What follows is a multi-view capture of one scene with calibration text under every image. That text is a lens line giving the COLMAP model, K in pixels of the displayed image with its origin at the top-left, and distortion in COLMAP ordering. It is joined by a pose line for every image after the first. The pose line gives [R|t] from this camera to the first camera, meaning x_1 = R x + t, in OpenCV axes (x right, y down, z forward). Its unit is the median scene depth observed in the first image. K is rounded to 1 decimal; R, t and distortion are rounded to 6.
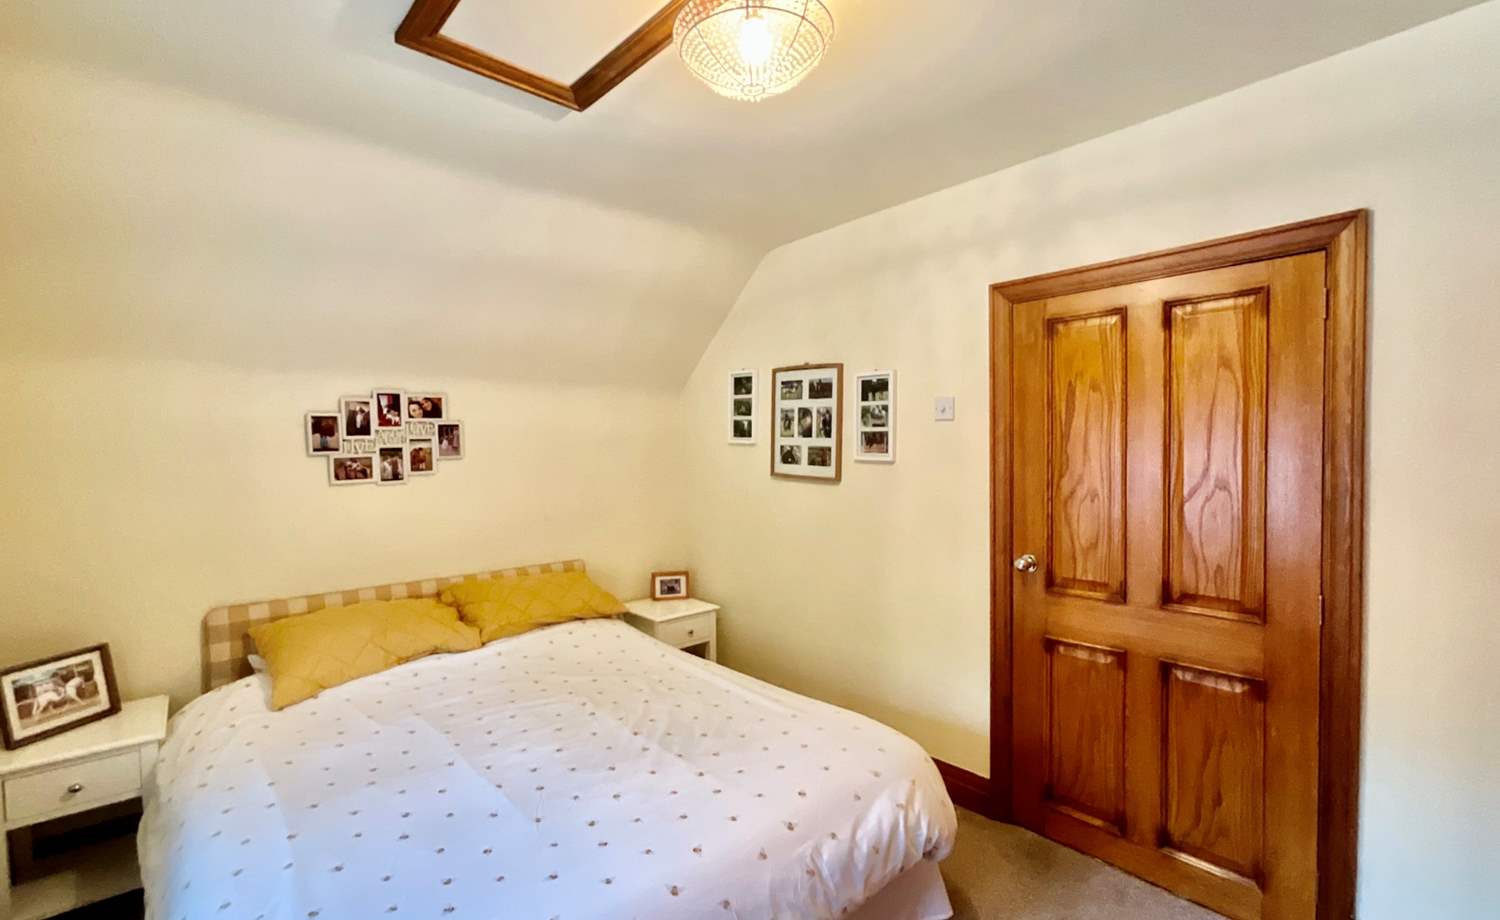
lens RADIAL K [[658.3, 0, 750.0], [0, 658.3, 460.0], [0, 0, 1]] dist [0.022037, 0.000098]
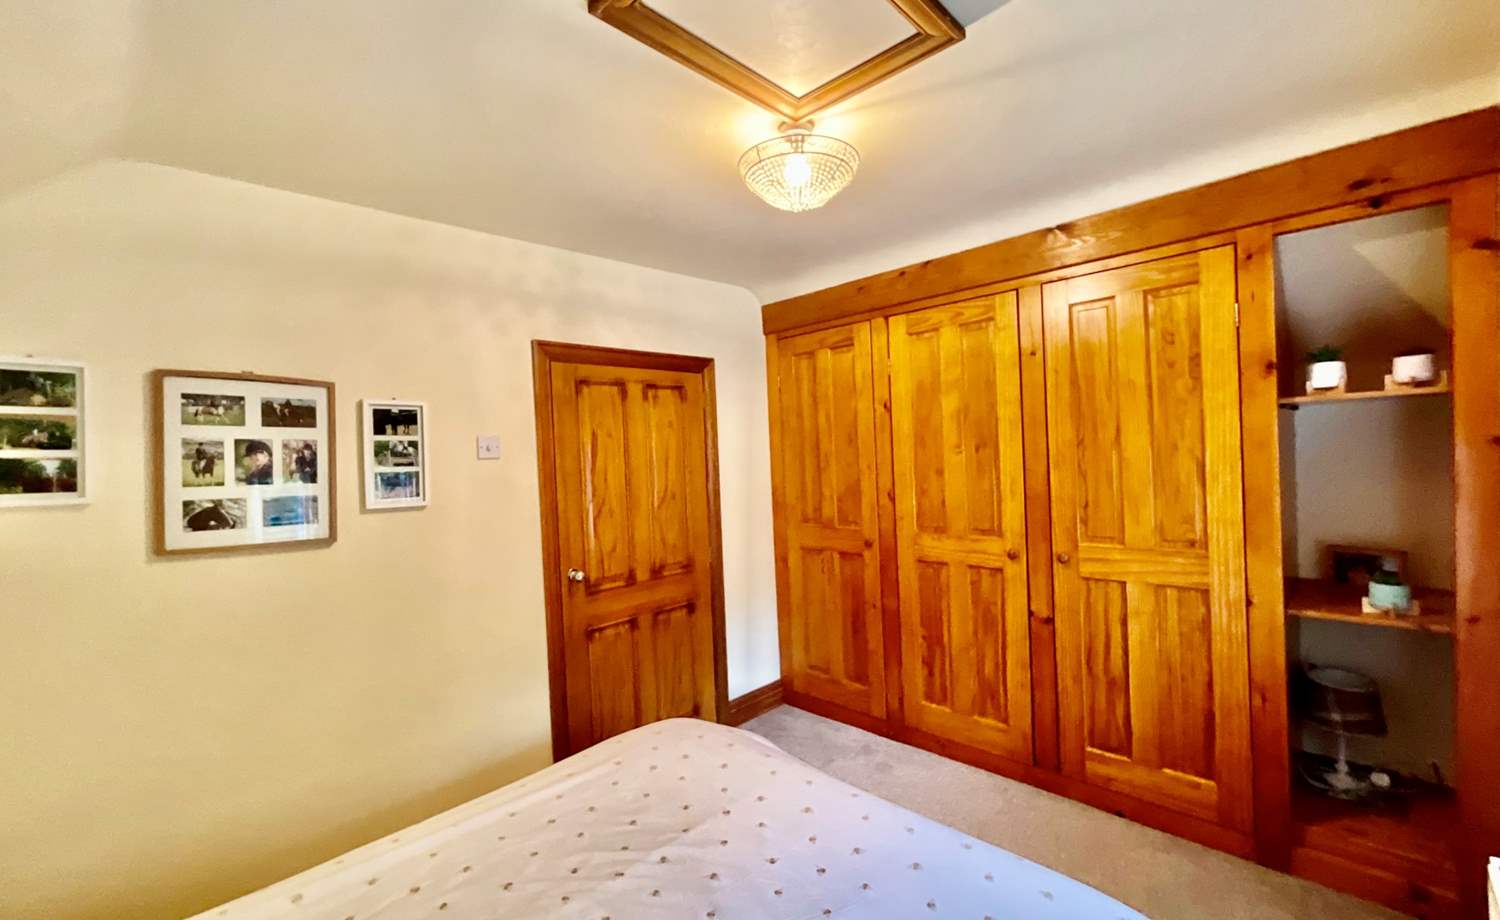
lens RADIAL K [[617.0, 0, 746.8], [0, 617.0, 461.2], [0, 0, 1]] dist [-0.004194, -0.000177]
pose [[-0.055371, 0.005546, 0.998450, -0.598000], [0.069847, 0.997556, -0.001668, -0.024698], [-0.996020, 0.069646, -0.055623, 0.594024]]
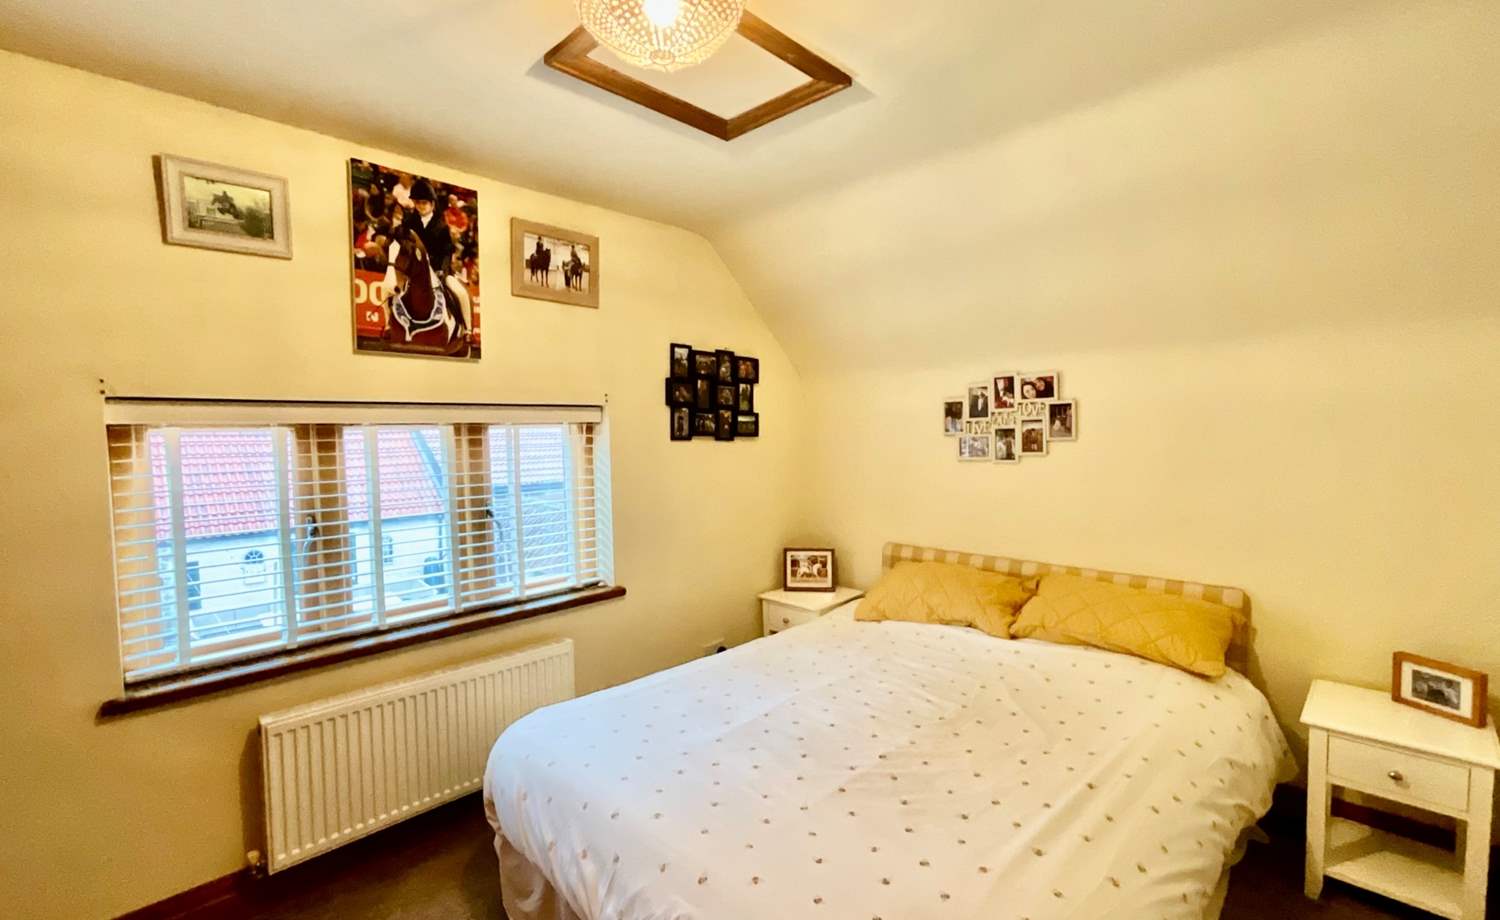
lens RADIAL K [[658.3, 0, 750.0], [0, 658.3, 460.0], [0, 0, 1]] dist [0.022037, 0.000098]
pose [[0.080017, 0.060981, -0.994926, 0.471376], [-0.006495, 0.998138, 0.060656, -0.029681], [0.996772, 0.001608, 0.080264, 0.513019]]
